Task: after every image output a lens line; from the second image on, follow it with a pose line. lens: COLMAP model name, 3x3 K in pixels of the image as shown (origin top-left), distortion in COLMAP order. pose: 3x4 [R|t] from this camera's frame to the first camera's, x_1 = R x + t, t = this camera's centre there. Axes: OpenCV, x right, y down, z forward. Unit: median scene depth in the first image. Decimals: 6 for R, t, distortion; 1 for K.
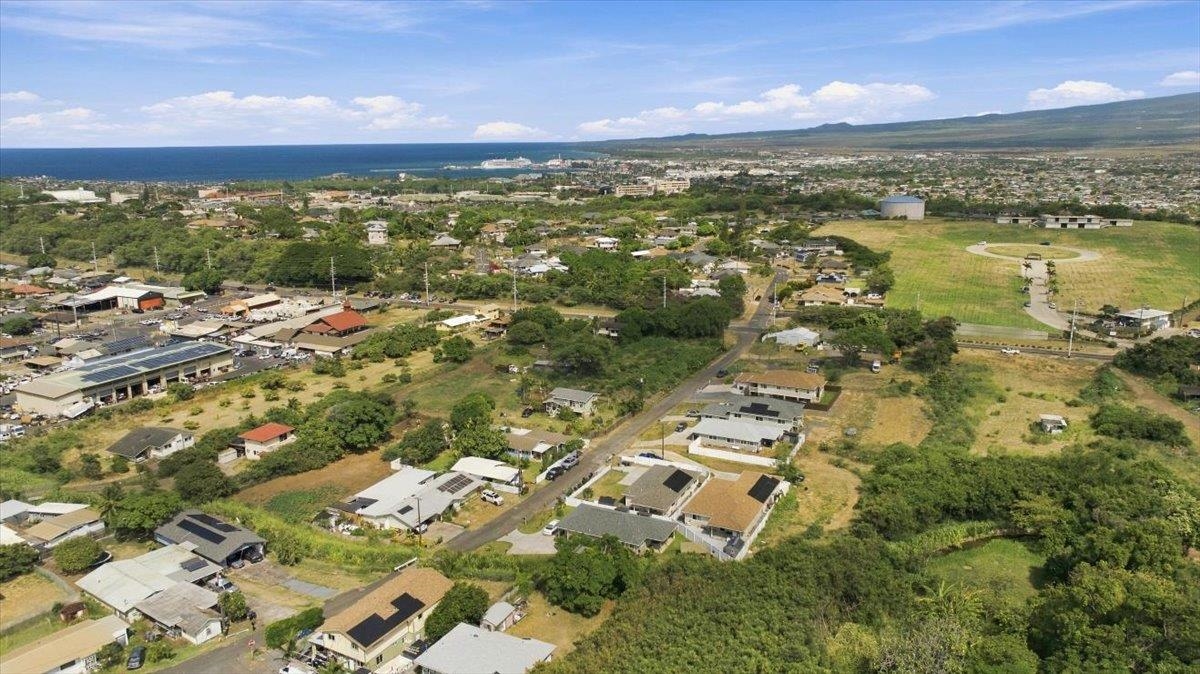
lens RADIAL K [[842.0, 0, 600.0], [0, 842.0, 337.0], [0, 0, 1]] dist [-0.044580, 0.045878]
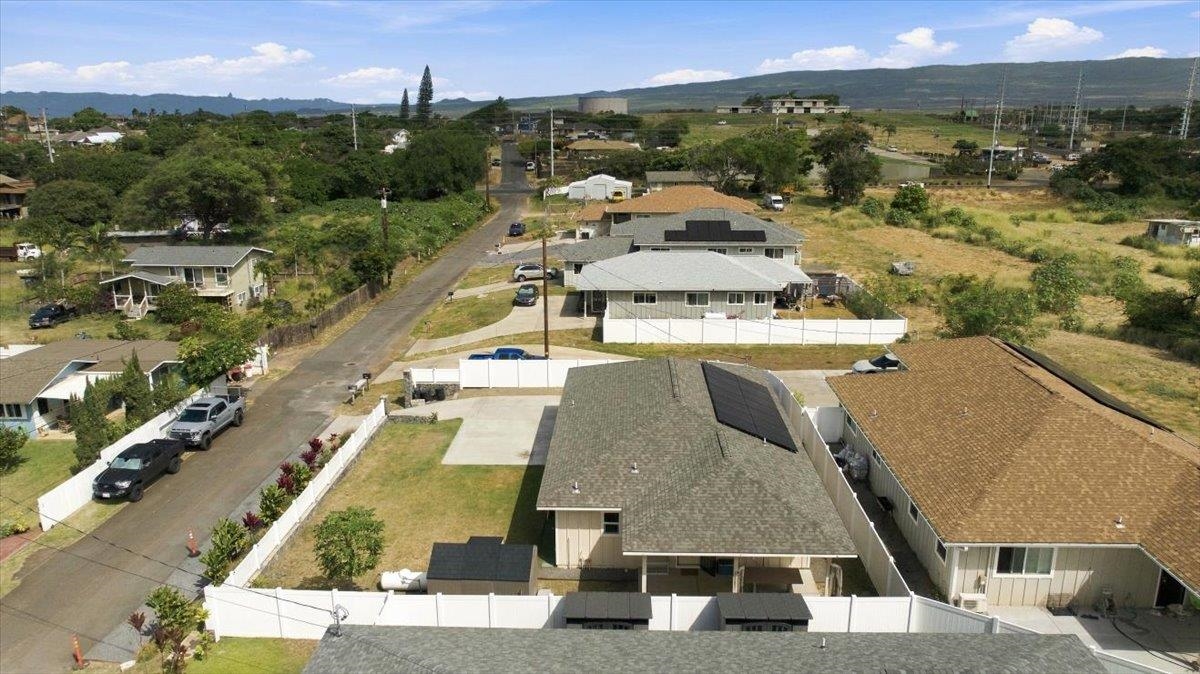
lens RADIAL K [[842.0, 0, 600.0], [0, 842.0, 337.0], [0, 0, 1]] dist [-0.044580, 0.045878]
pose [[0.906982, -0.100975, 0.408885, -0.028188], [0.091213, 0.994887, 0.043363, 0.122543], [-0.411173, -0.002034, 0.911555, 0.711211]]
